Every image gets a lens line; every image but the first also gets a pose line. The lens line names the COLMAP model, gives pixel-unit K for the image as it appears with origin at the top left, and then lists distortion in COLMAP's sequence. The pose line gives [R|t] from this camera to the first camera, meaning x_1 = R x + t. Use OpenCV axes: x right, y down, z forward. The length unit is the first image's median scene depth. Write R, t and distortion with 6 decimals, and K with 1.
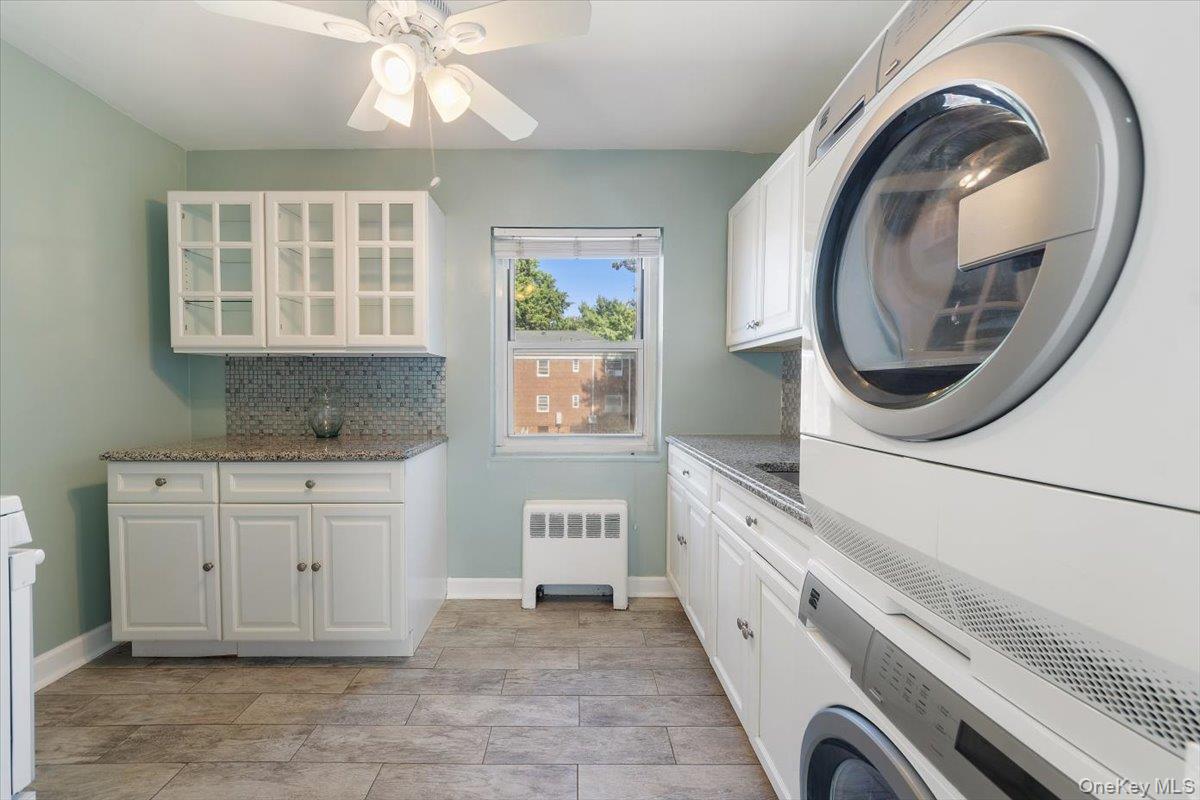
lens RADIAL K [[447.1, 0, 600.6], [0, 447.1, 381.7], [0, 0, 1]] dist [0.007455, 0.000098]
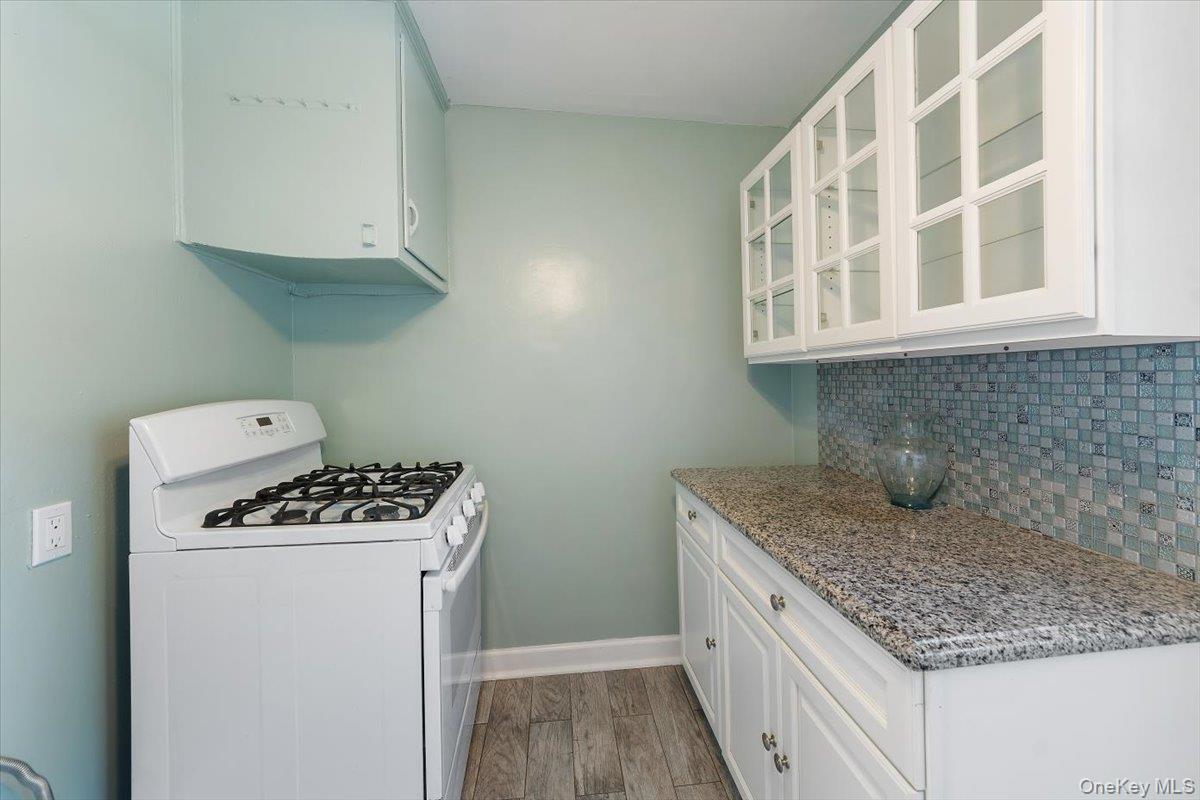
lens RADIAL K [[442.4, 0, 599.3], [0, 442.4, 379.0], [0, 0, 1]] dist [-0.001014, -0.000076]
pose [[0.062340, -0.000779, -0.998055, -0.096294], [0.013015, 0.999915, 0.000033, -0.035513], [0.997970, -0.012992, 0.062345, 0.594567]]
